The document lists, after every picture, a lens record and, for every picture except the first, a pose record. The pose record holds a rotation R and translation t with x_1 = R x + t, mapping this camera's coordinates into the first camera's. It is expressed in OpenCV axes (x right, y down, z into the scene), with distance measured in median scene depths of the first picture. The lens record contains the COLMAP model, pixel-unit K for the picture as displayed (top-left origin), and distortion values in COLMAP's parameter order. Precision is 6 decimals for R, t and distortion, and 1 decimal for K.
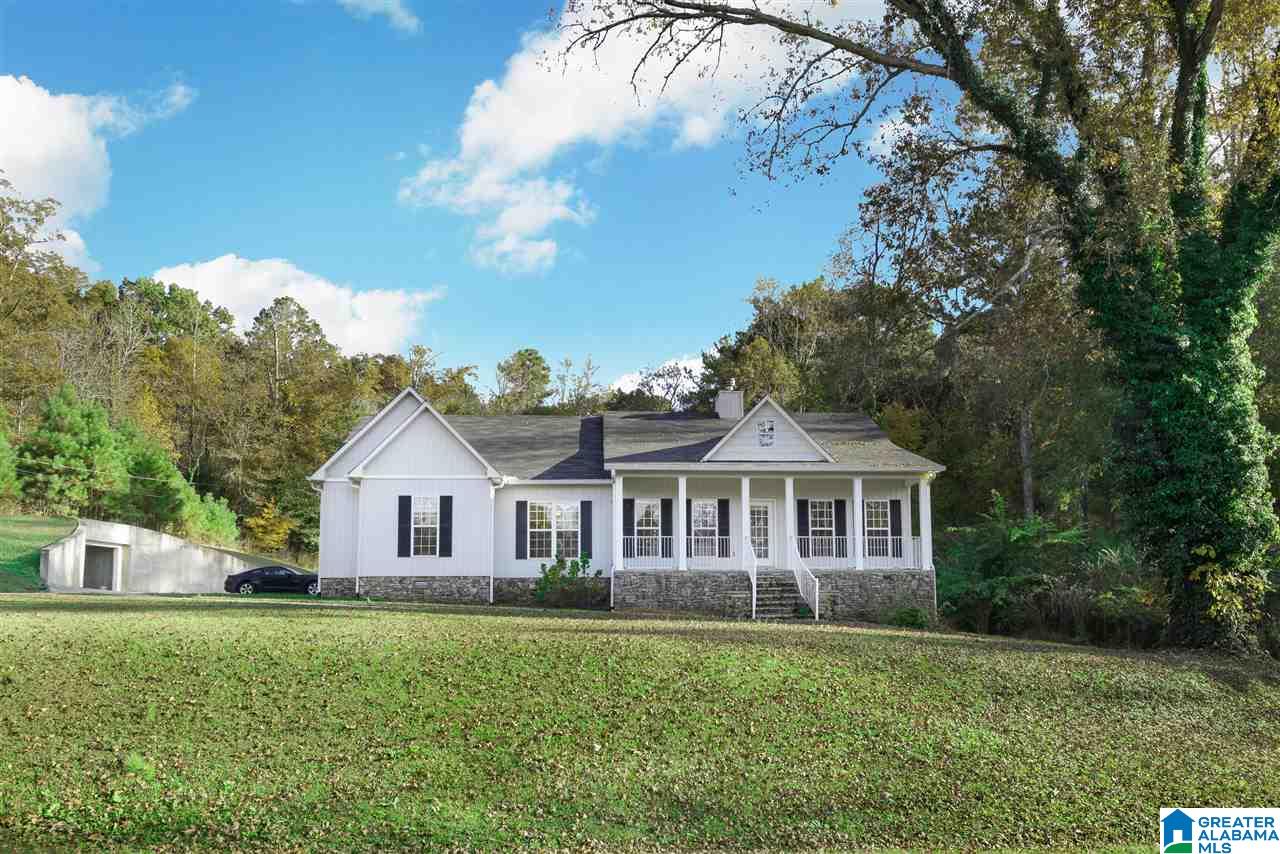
lens RADIAL K [[947.8, 0, 633.4], [0, 947.8, 427.0], [0, 0, 1]] dist [0.001684, -0.000869]
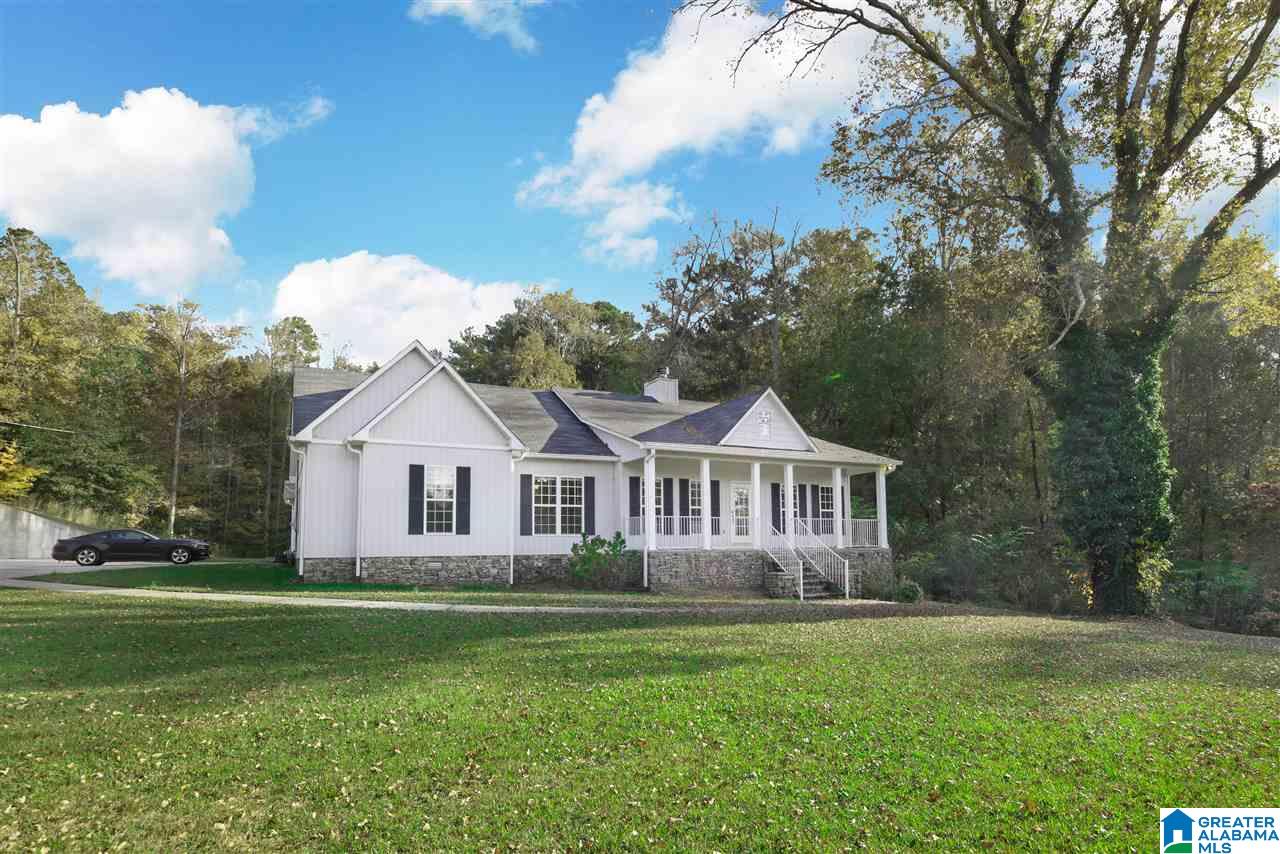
lens RADIAL K [[724.6, 0, 653.5], [0, 724.6, 434.5], [0, 0, 1]] dist [-0.016640, -0.000018]
pose [[0.903050, 0.062686, 0.424937, -0.330675], [-0.078334, 0.996738, 0.019433, 0.014344], [-0.422333, -0.050836, 0.905014, 0.302405]]
